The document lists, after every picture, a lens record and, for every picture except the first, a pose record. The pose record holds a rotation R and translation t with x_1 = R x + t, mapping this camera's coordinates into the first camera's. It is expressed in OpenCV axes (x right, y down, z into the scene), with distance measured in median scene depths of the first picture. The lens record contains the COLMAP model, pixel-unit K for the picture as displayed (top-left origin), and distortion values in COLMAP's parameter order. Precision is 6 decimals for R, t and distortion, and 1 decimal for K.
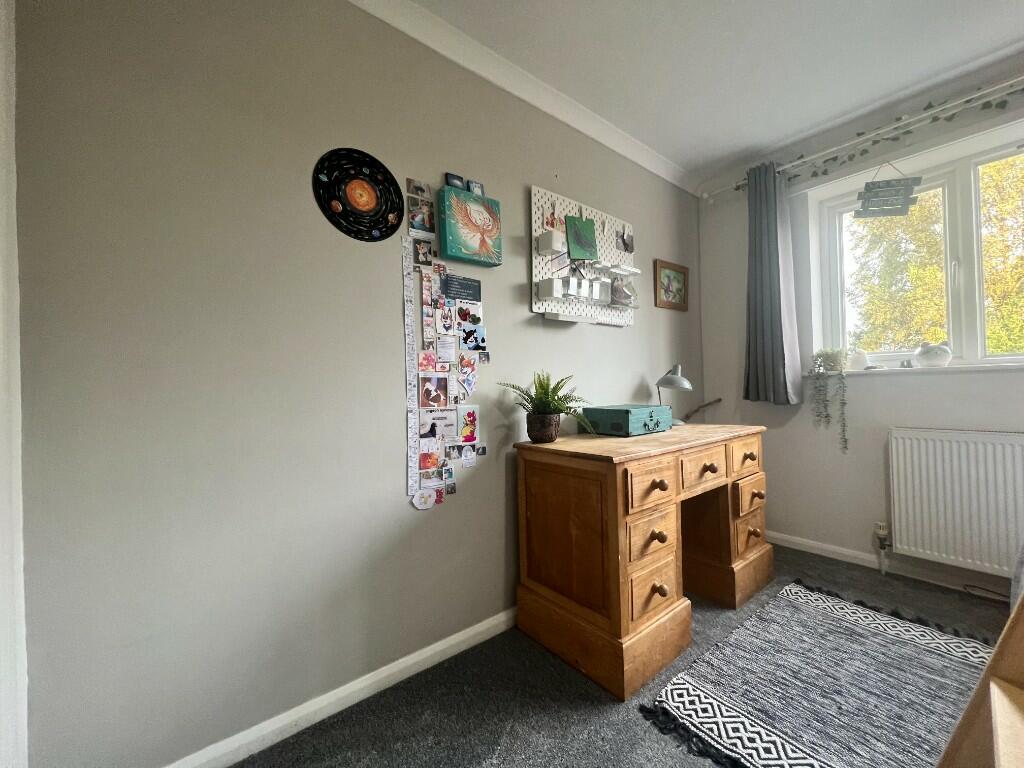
lens RADIAL K [[407.8, 0, 512.2], [0, 407.8, 381.6], [0, 0, 1]] dist [-0.000893, -0.000320]
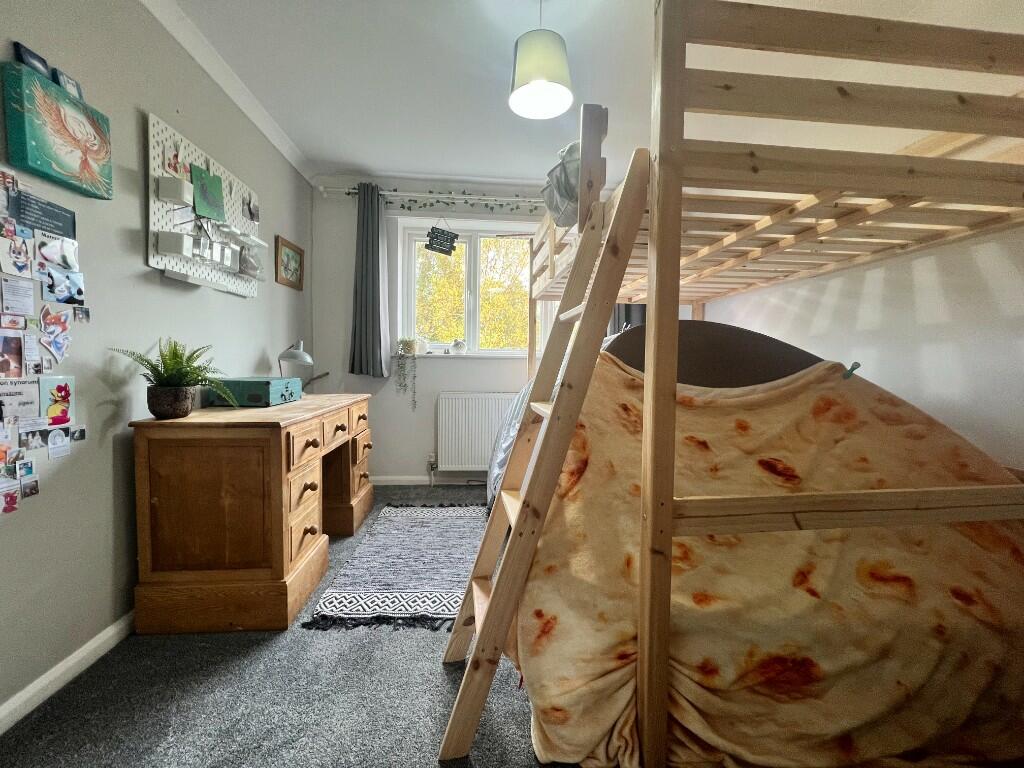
lens RADIAL K [[407.8, 0, 514.7], [0, 407.8, 380.6], [0, 0, 1]] dist [-0.000893, -0.000320]
pose [[0.549227, -0.006111, 0.835651, -0.252642], [-0.041910, 0.998514, 0.034847, 0.004311], [-0.834622, -0.054161, 0.548155, -0.109253]]
